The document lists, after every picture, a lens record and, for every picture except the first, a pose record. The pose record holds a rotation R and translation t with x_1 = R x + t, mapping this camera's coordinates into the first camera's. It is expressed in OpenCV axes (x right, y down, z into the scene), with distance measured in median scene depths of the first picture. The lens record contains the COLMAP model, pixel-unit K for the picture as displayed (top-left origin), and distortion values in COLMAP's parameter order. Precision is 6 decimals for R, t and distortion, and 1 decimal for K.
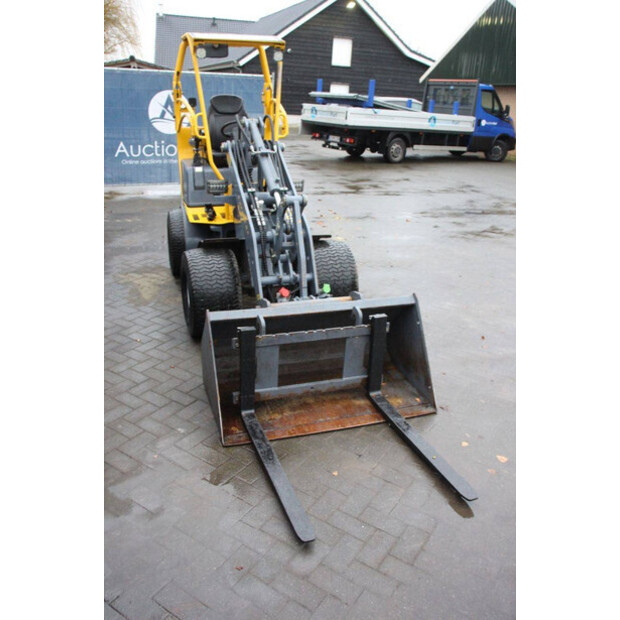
lens RADIAL K [[554.0, 0, 327.7], [0, 554.0, 313.0], [0, 0, 1]] dist [-0.127743, 0.129382]
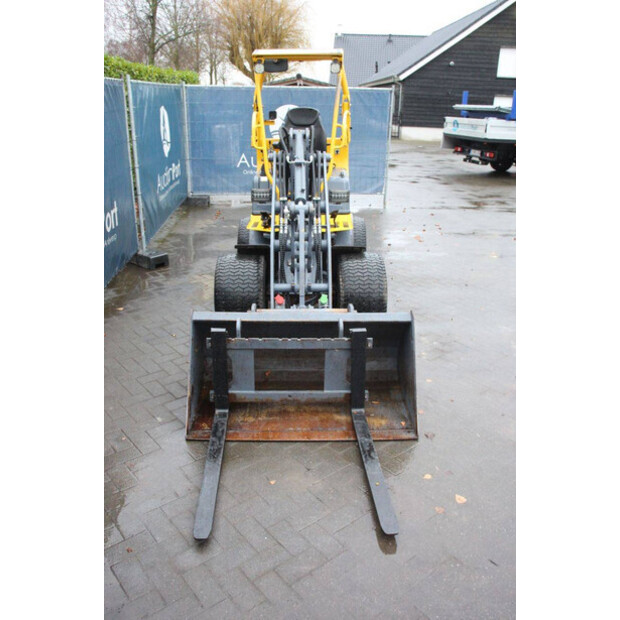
lens RADIAL K [[554.0, 0, 310.0], [0, 554.0, 316.8], [0, 0, 1]] dist [-0.127743, 0.129382]
pose [[0.951277, 0.081613, -0.297340, 0.266576], [-0.086818, 0.996215, -0.004318, -0.005964], [0.295862, 0.029922, 0.954762, 0.048095]]
